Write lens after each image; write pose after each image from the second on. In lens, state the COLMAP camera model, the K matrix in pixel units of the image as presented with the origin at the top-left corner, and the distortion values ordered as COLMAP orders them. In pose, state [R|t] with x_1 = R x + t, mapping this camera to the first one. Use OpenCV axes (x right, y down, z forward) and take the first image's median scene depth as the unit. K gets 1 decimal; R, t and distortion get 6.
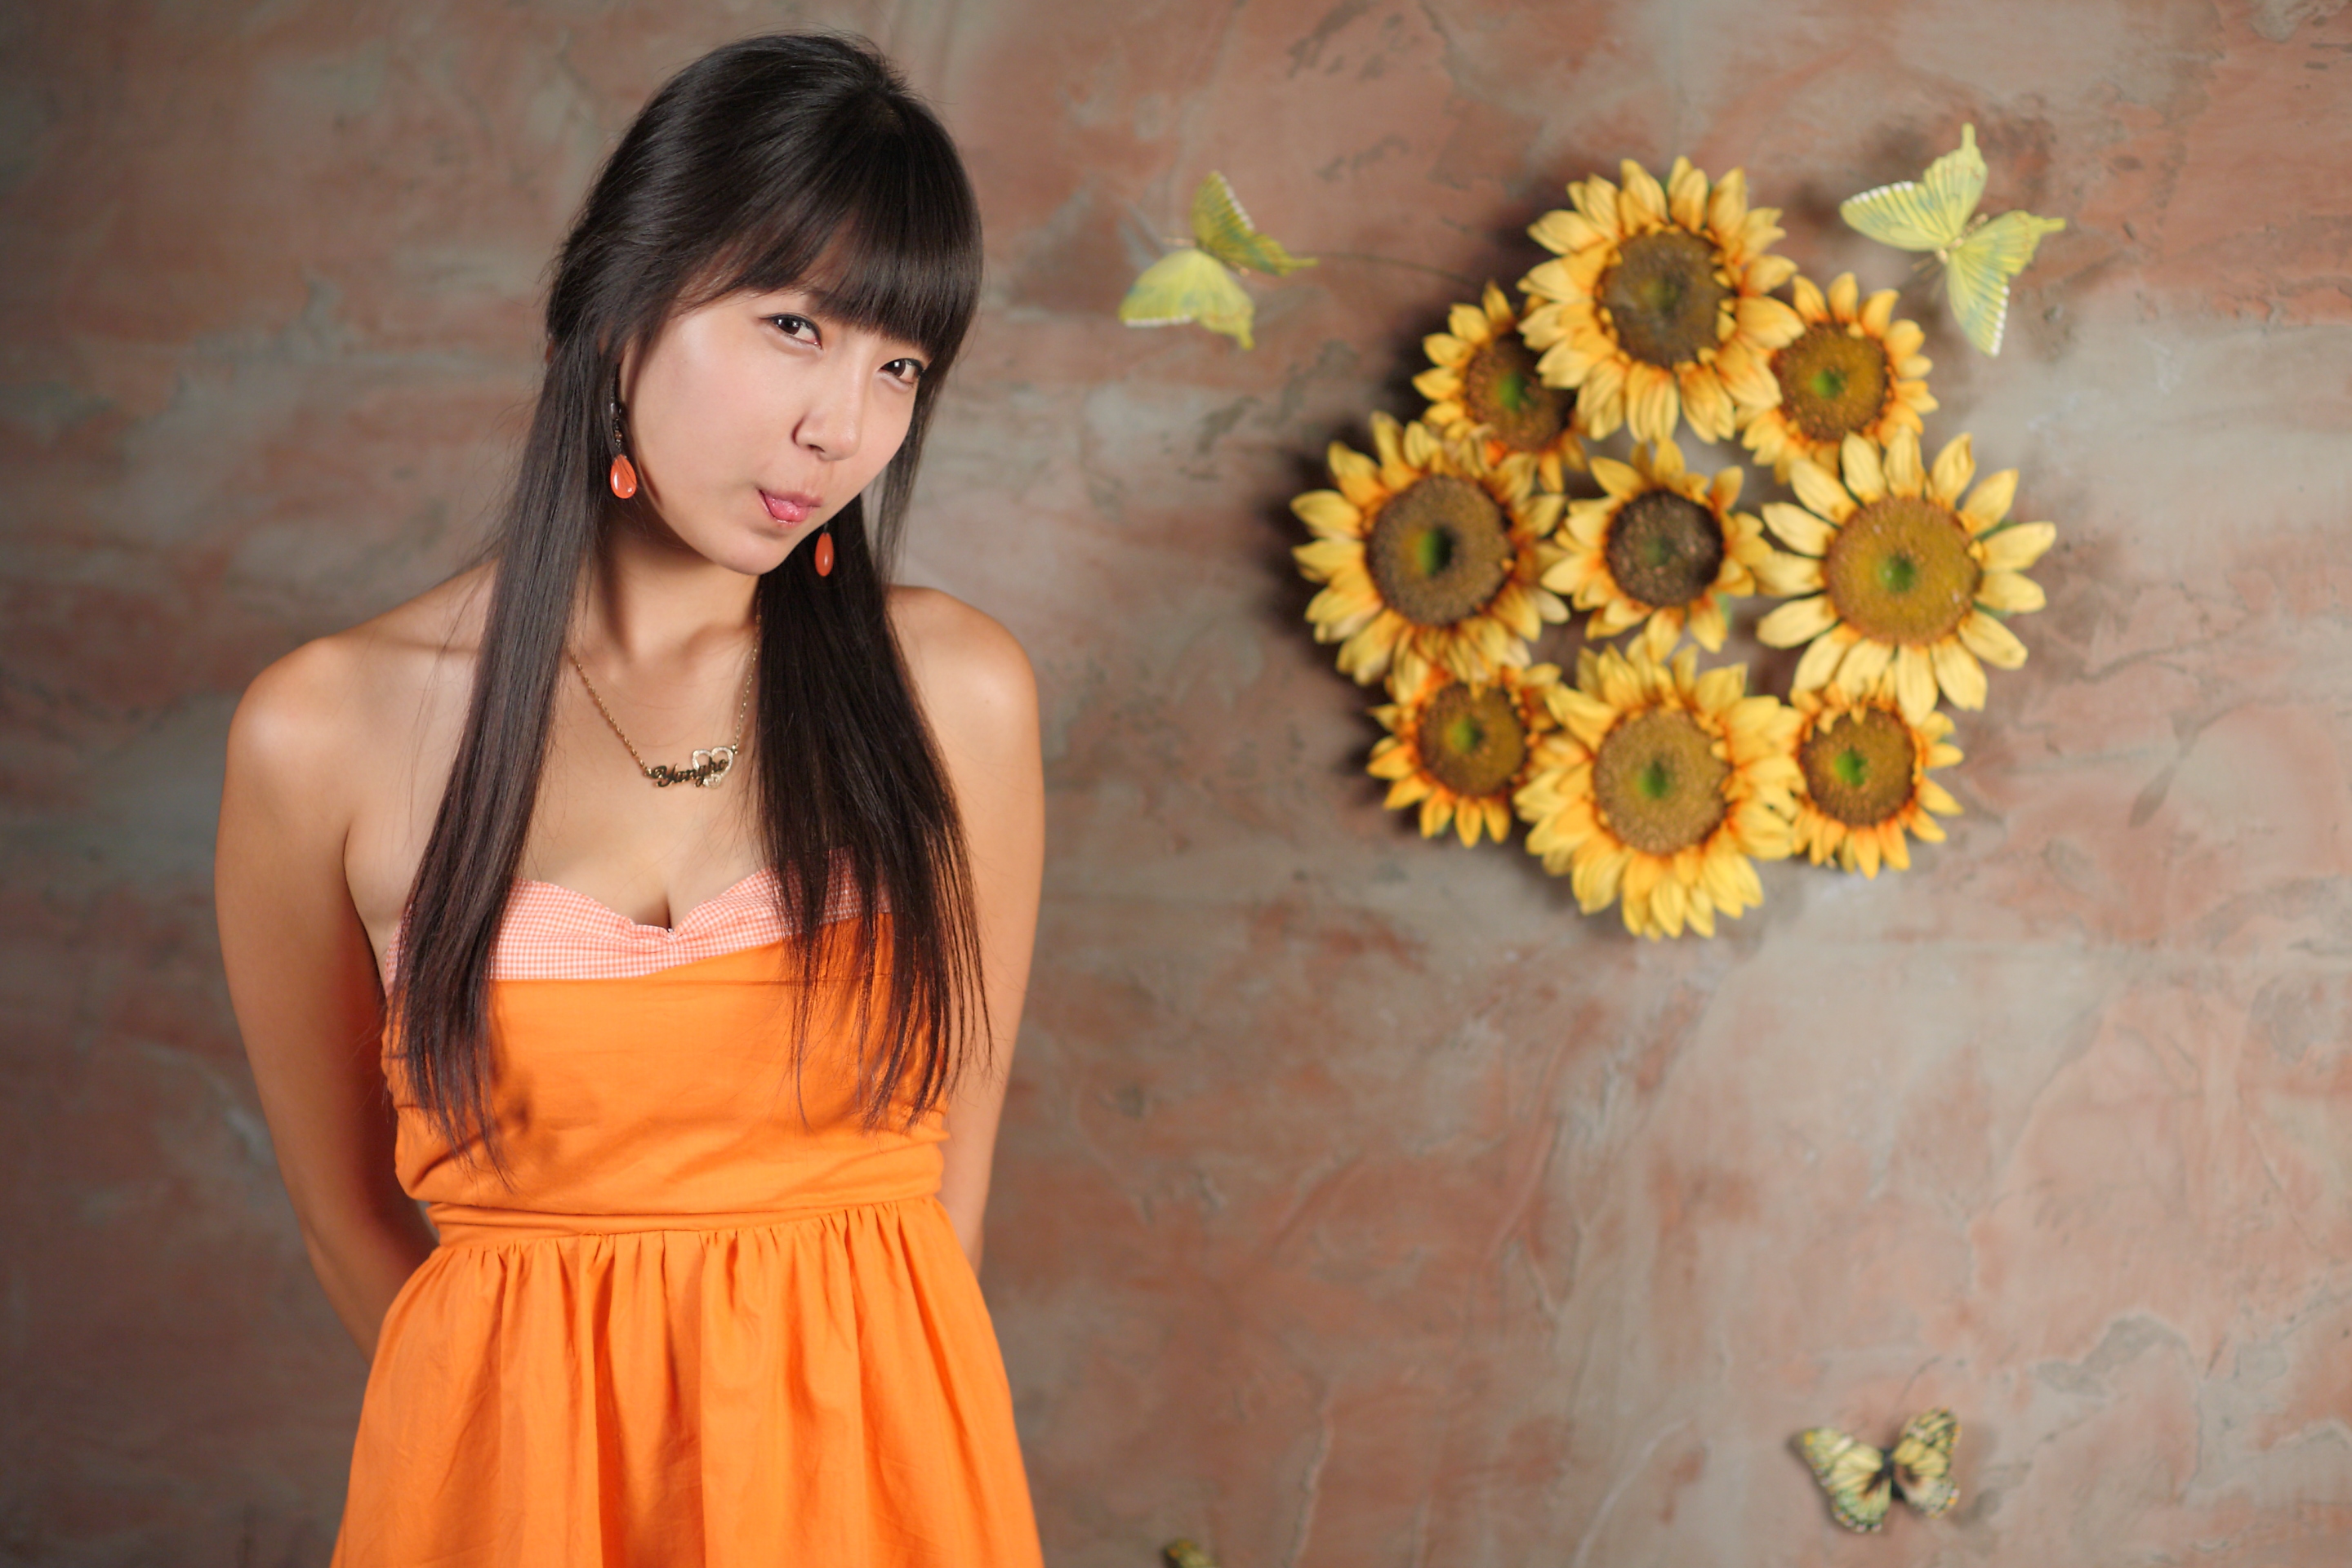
lens RADIAL K [[5942.9, 0, 1176.0], [0, 5942.9, 784.0], [0, 0, 1]] dist [-0.101576, -1.335546]
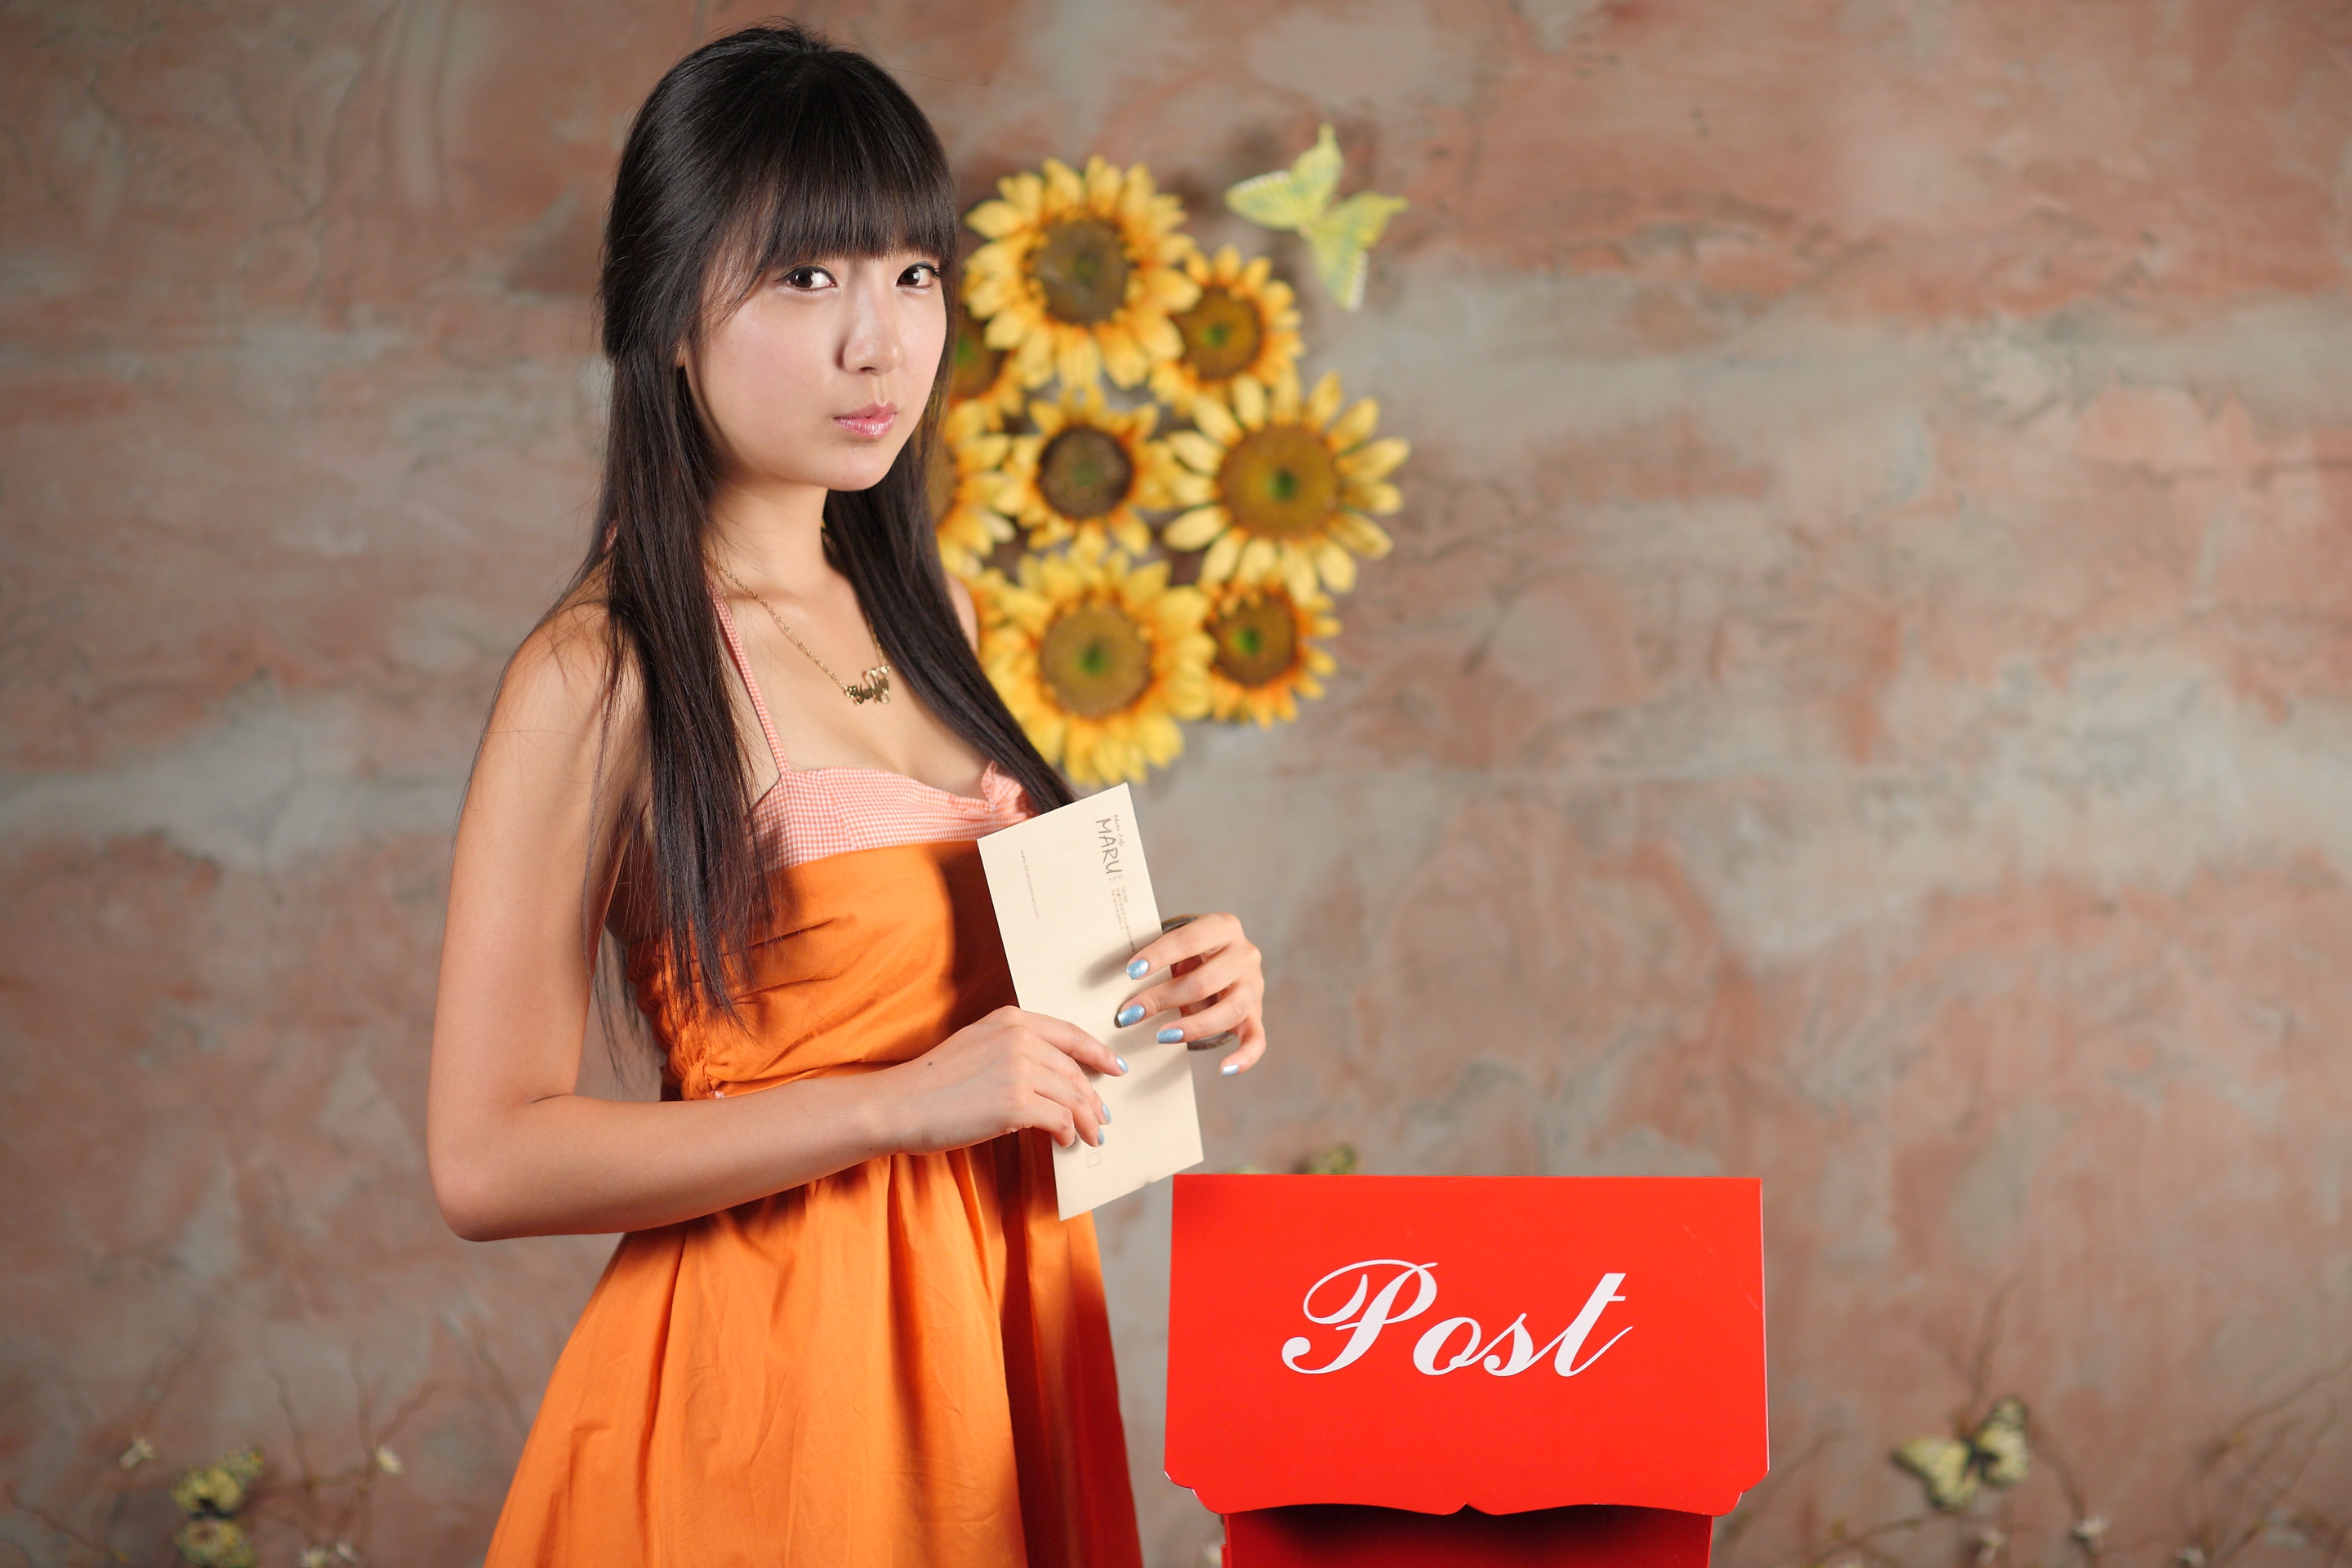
lens RADIAL K [[5942.9, 0, 1176.0], [0, 5942.9, 784.0], [0, 0, 1]] dist [-0.101576, -1.335546]
pose [[0.934416, -0.061234, 0.350880, -0.340951], [0.052759, 0.998039, 0.033673, -0.015625], [-0.352254, -0.012953, 0.935815, -0.169471]]
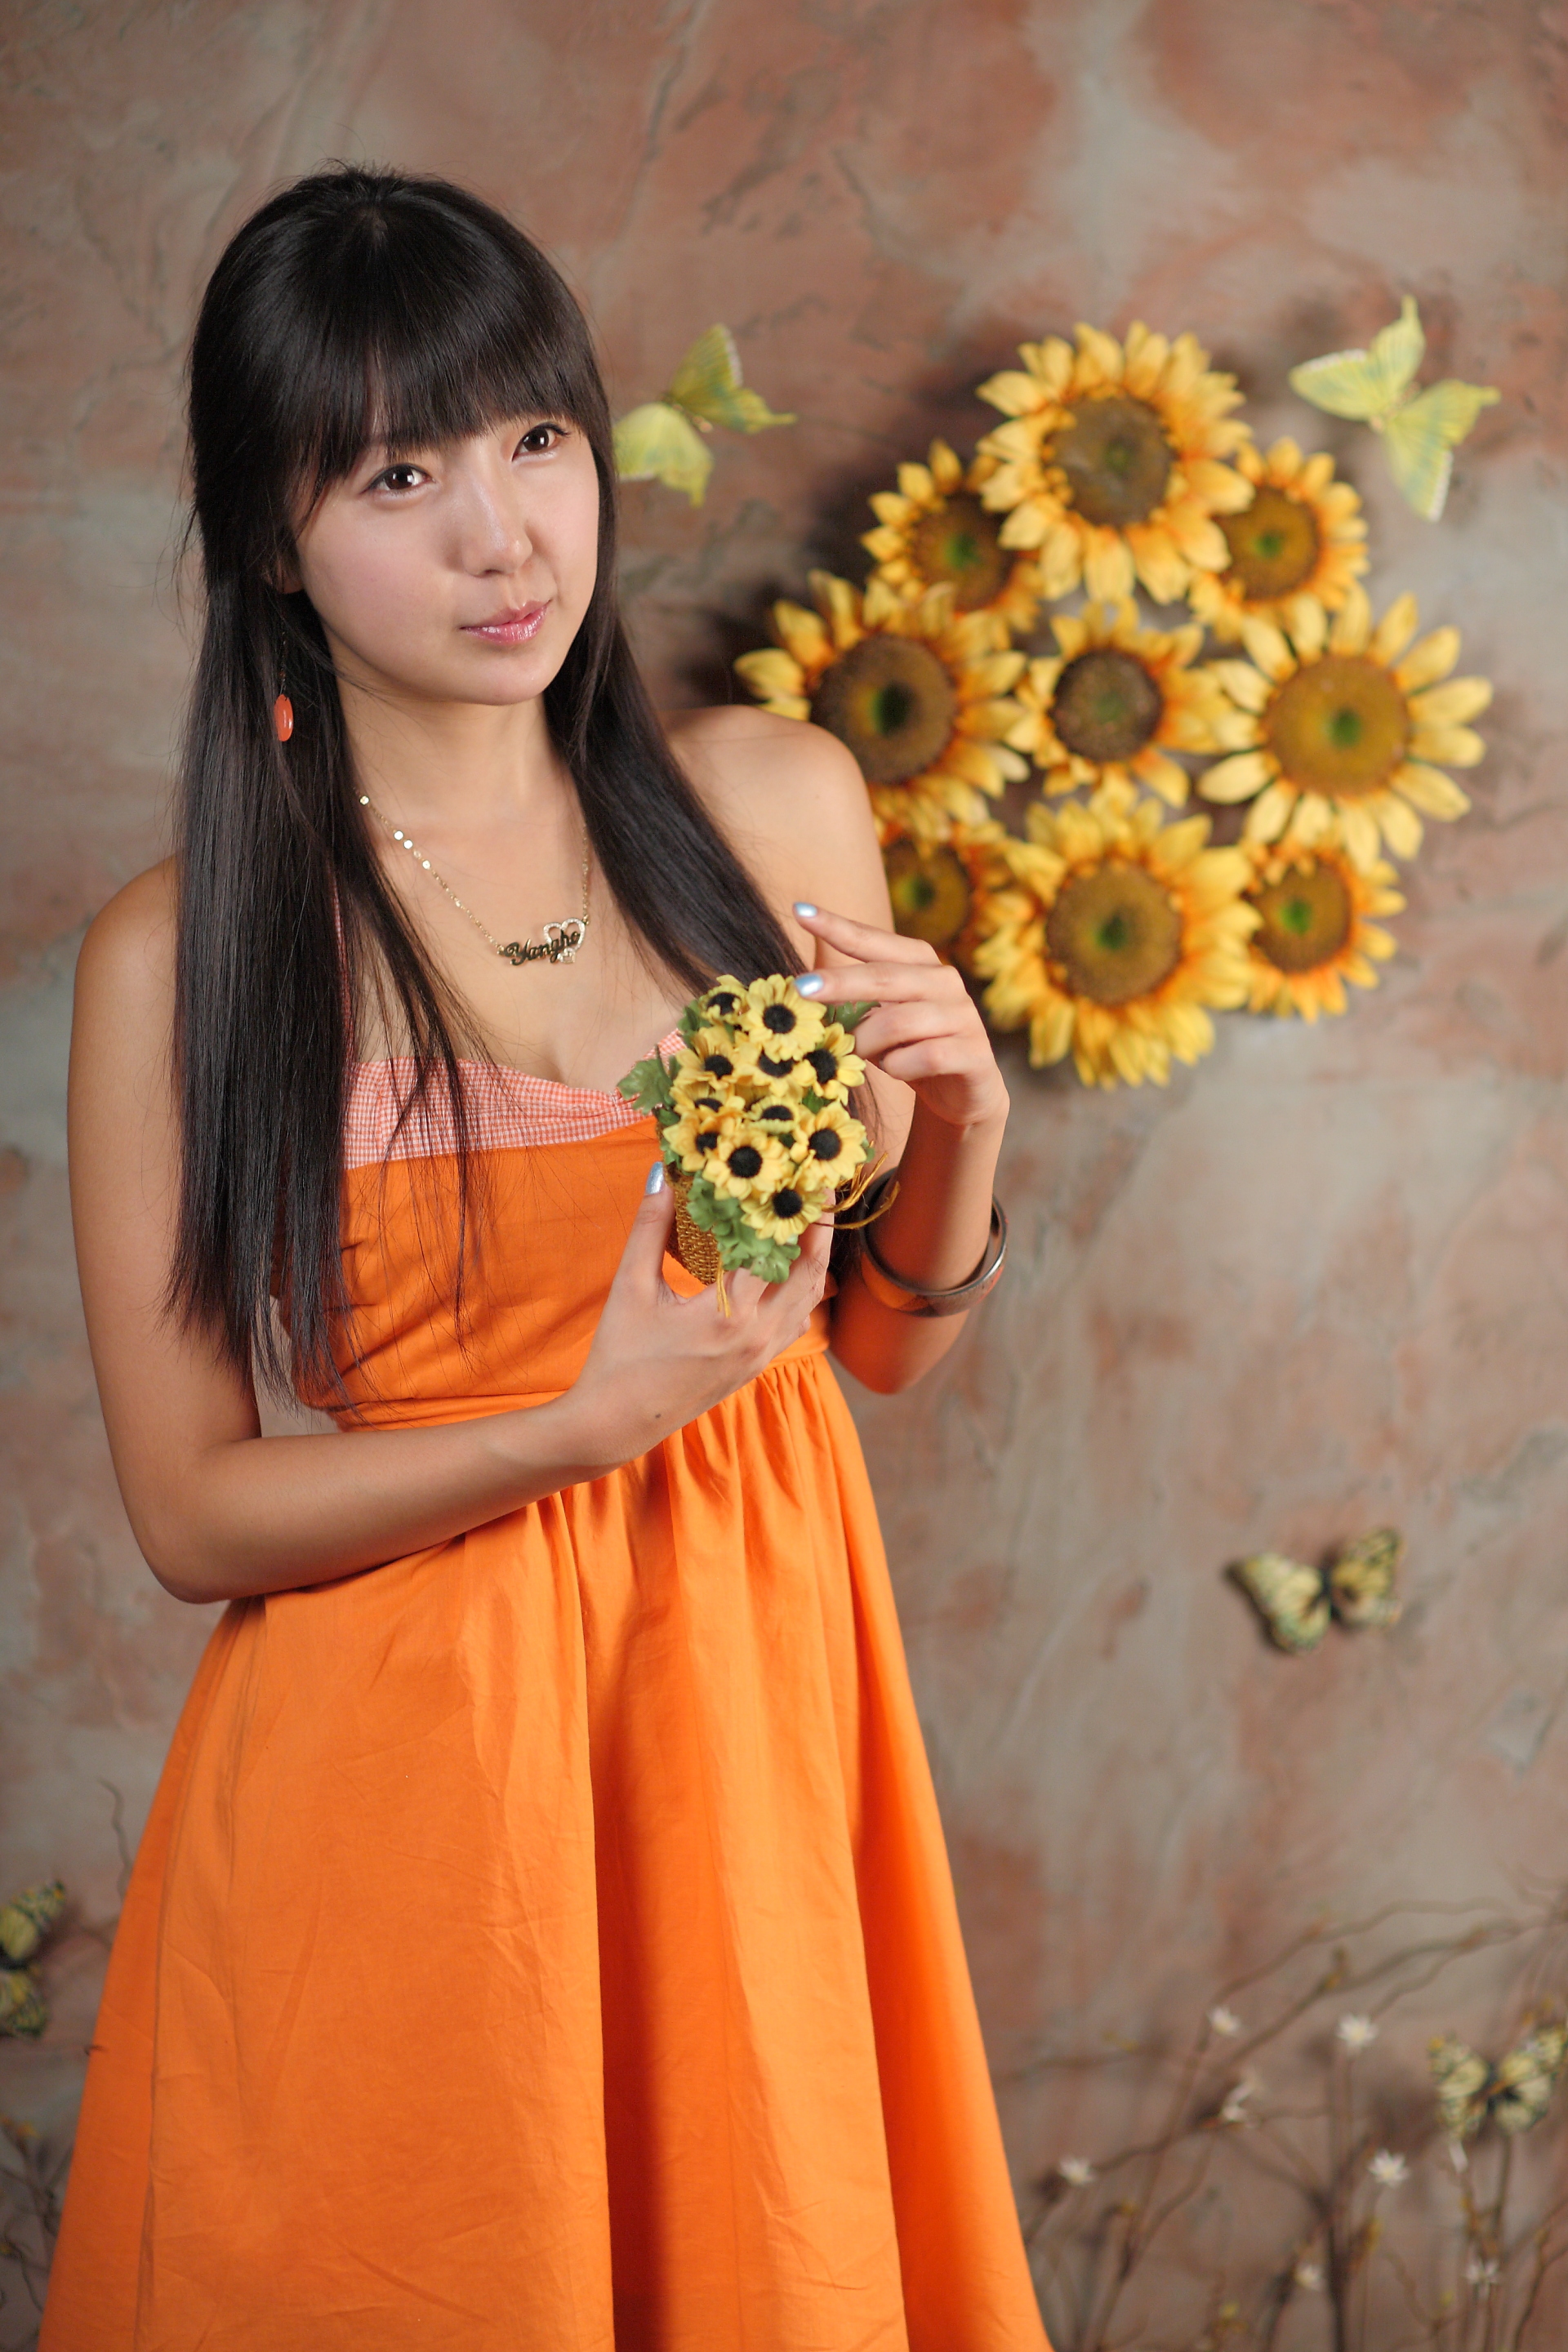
lens RADIAL K [[5942.9, 0, 784.0], [0, 5942.9, 1176.0], [0, 0, 1]] dist [-0.101576, -1.335546]
pose [[0.892540, -0.037130, 0.449437, -0.431288], [0.026812, 0.999211, 0.029304, 0.009766], [-0.450170, -0.014105, 0.892831, 0.112217]]
